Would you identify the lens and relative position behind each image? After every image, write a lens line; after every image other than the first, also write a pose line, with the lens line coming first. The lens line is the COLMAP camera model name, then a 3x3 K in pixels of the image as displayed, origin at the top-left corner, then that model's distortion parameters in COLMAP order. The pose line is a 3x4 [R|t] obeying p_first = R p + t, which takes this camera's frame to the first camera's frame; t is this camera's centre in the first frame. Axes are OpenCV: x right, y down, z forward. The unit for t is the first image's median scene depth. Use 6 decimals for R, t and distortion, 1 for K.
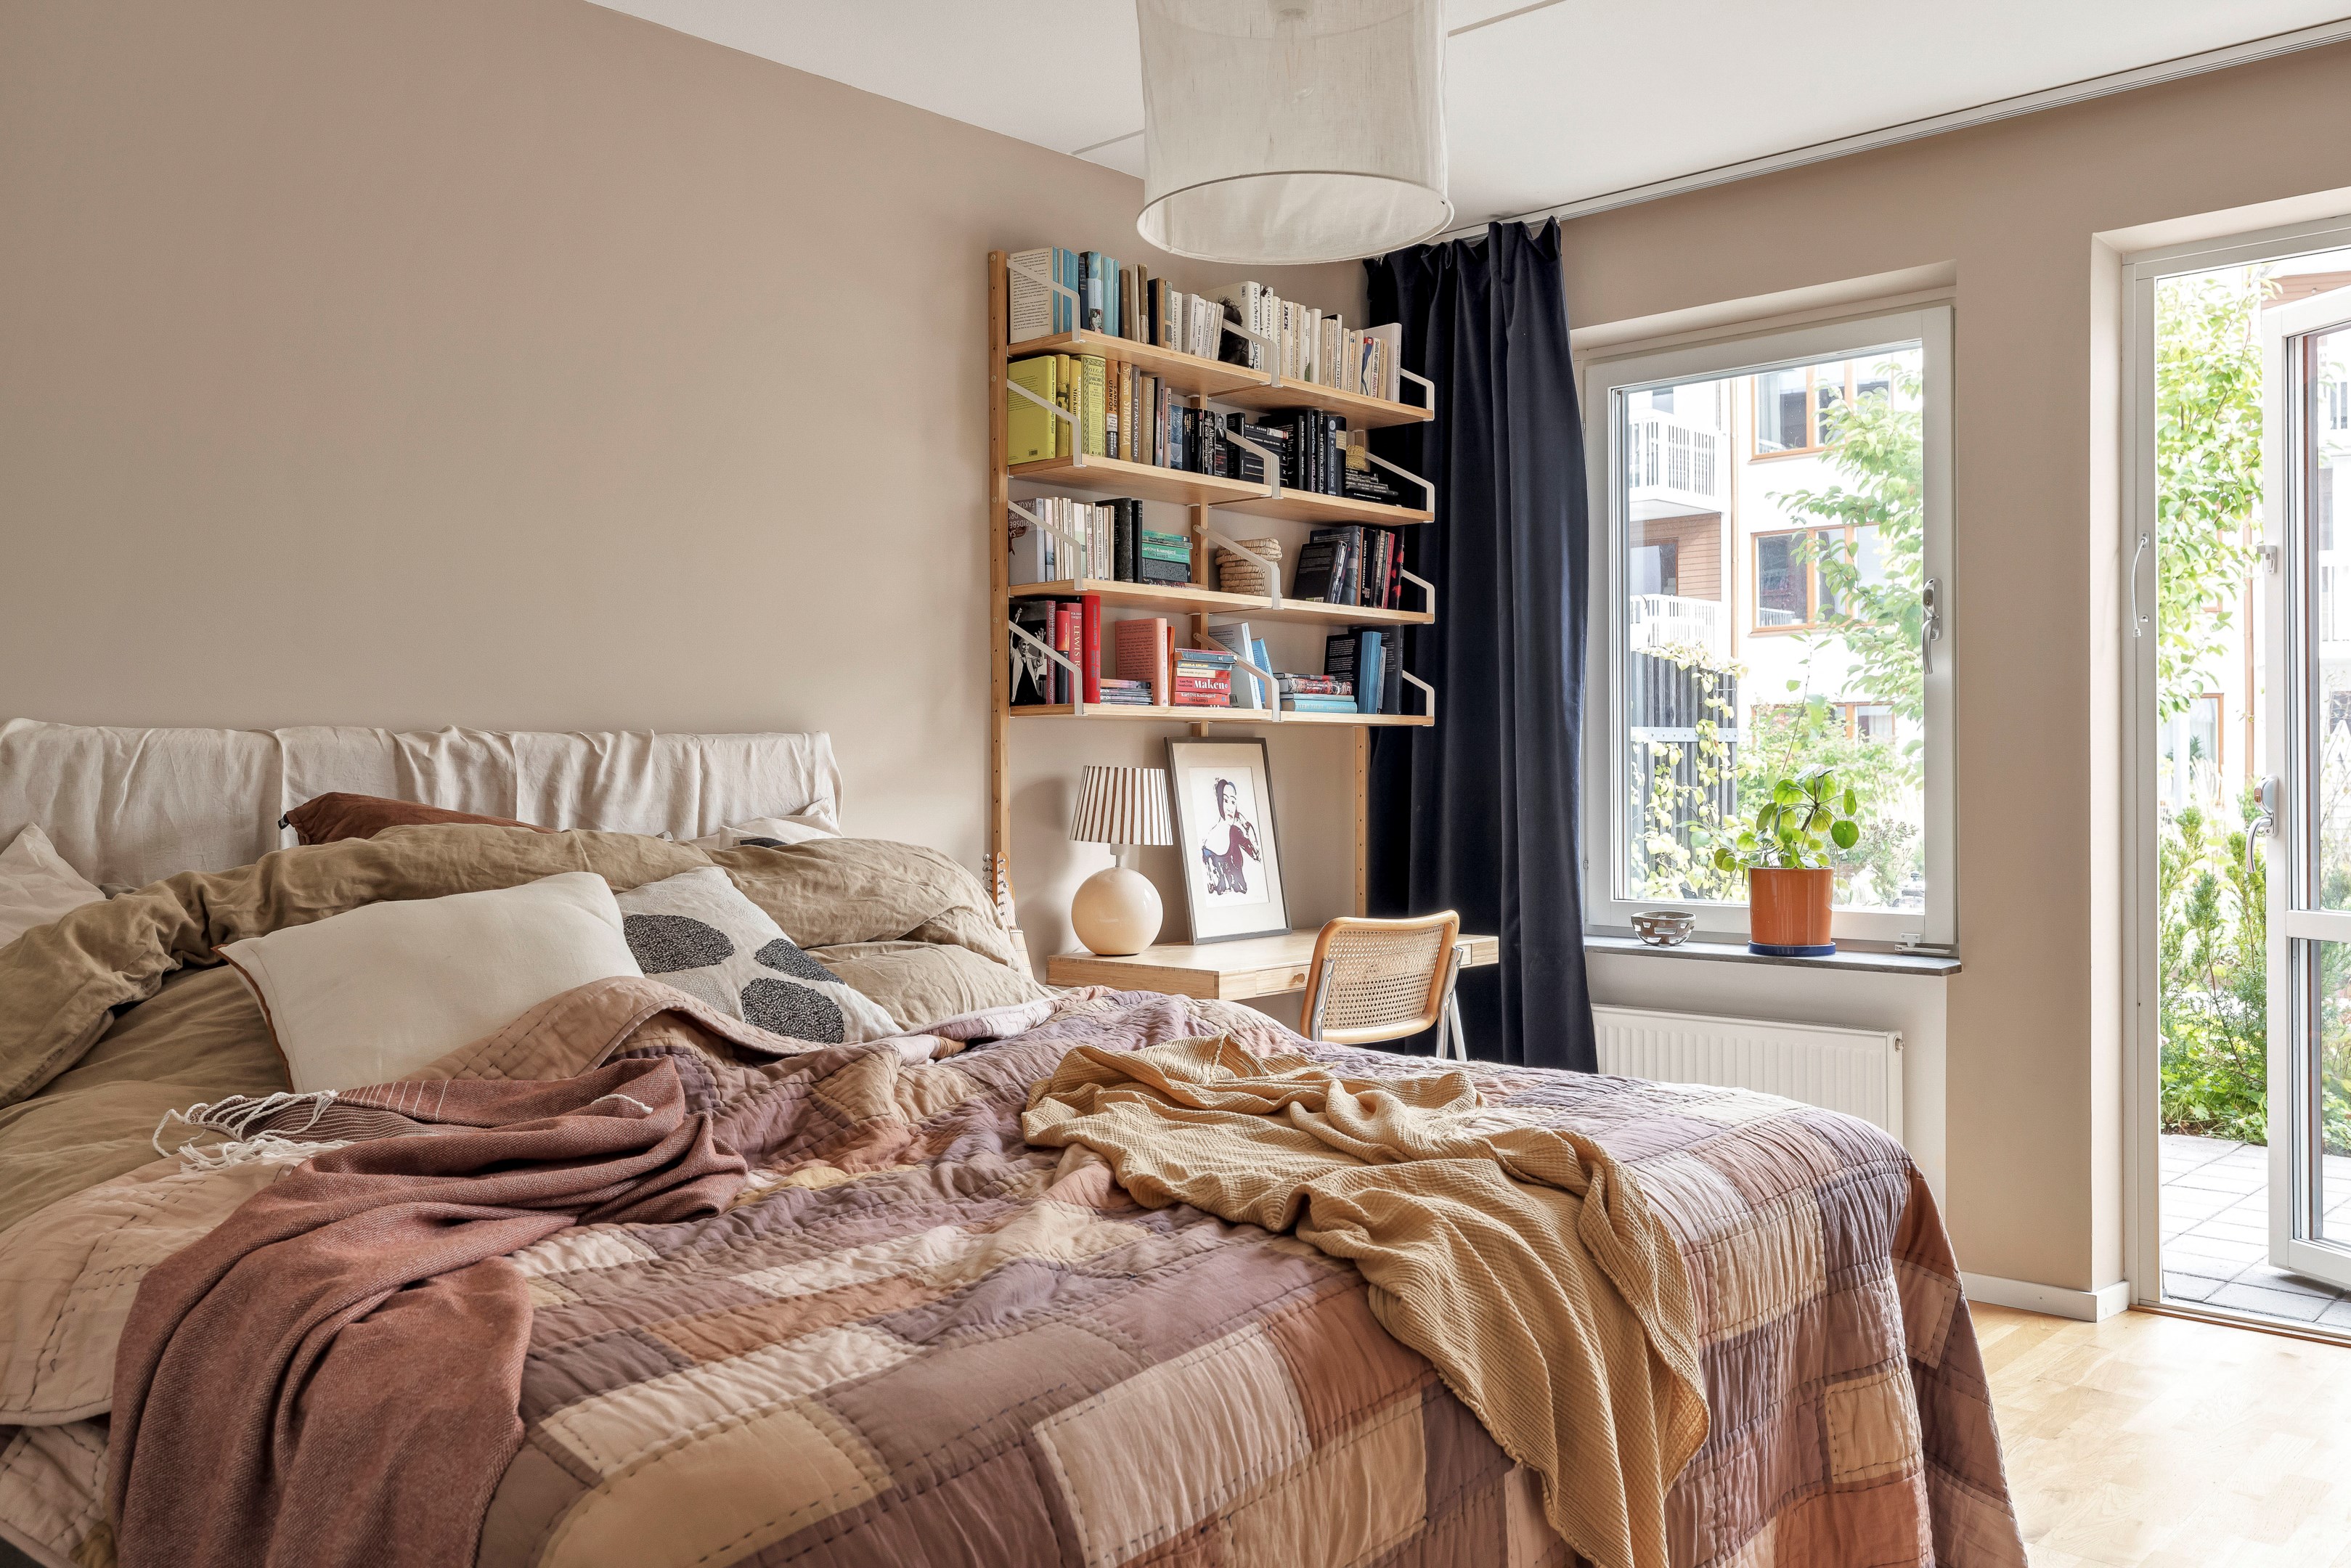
lens RADIAL K [[1946.3, 0, 1008.7], [0, 1946.3, 754.2], [0, 0, 1]] dist [-0.001668, -0.001535]
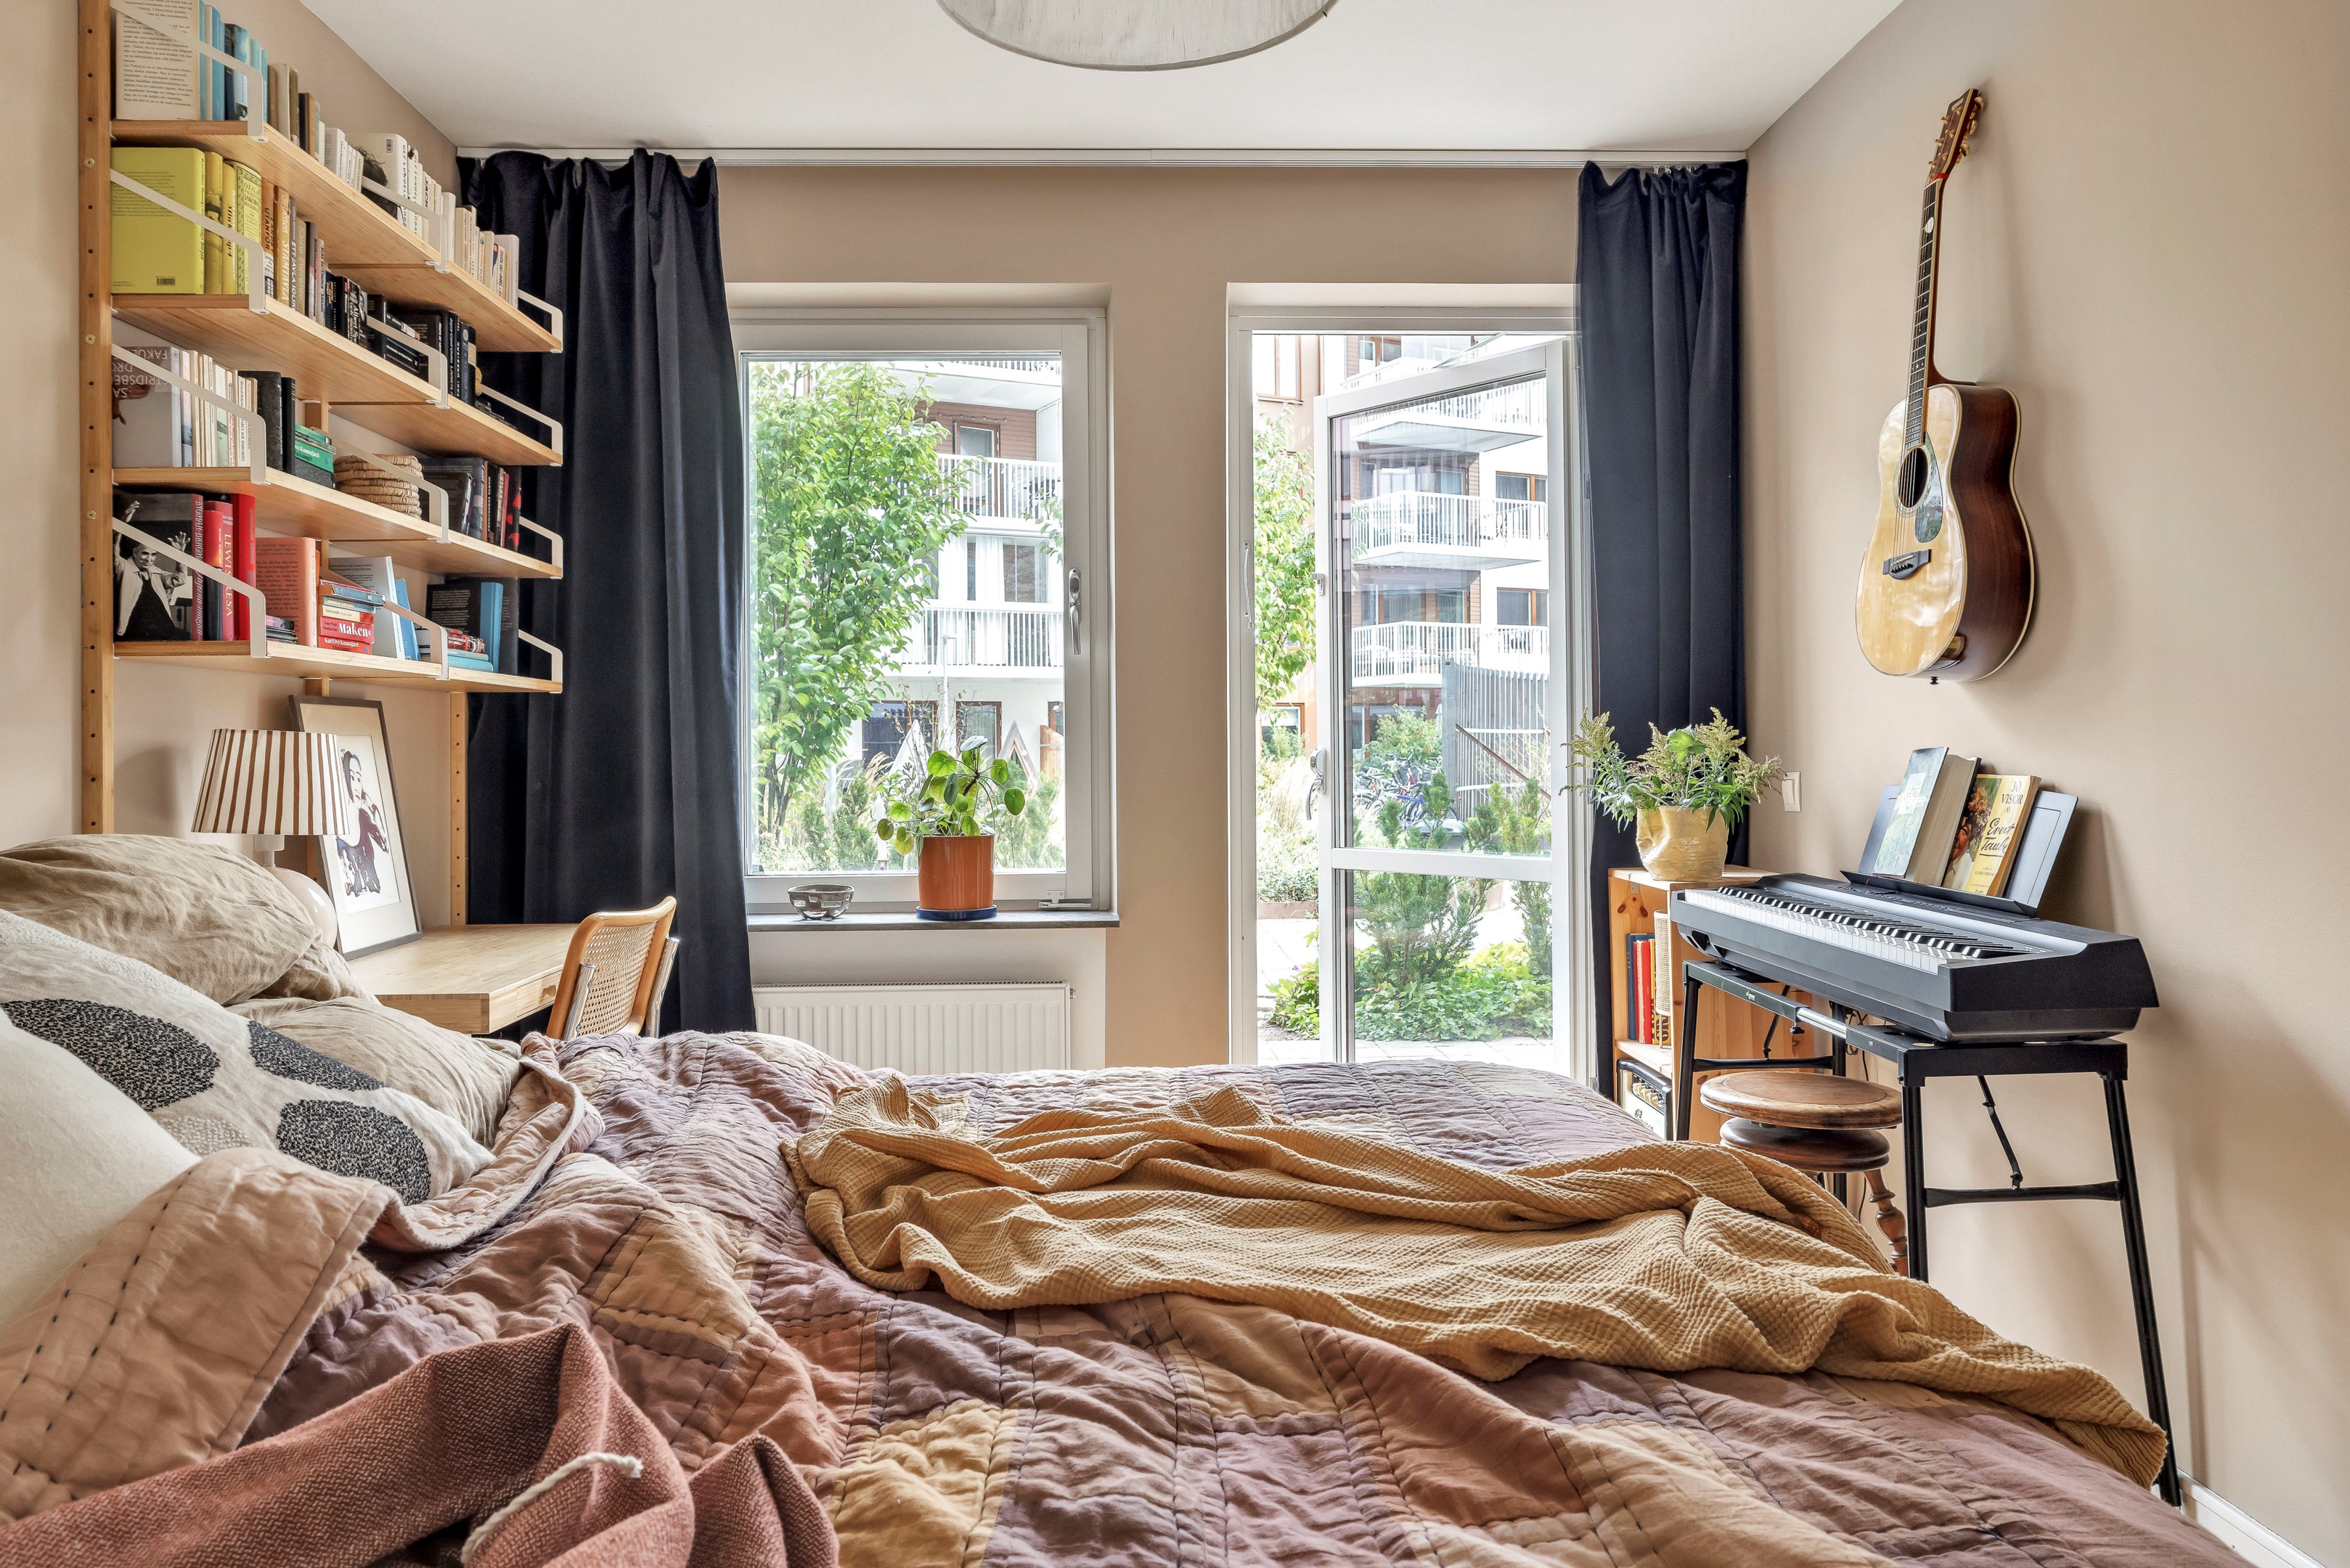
lens RADIAL K [[1652.3, 0, 1174.2], [0, 1652.3, 736.1], [0, 0, 1]] dist [0.002541, 0.001104]
pose [[0.670901, 0.008572, 0.741498, -0.176220], [-0.003146, 0.999957, -0.008713, 0.012506], [-0.741541, 0.003513, 0.670899, 0.316289]]
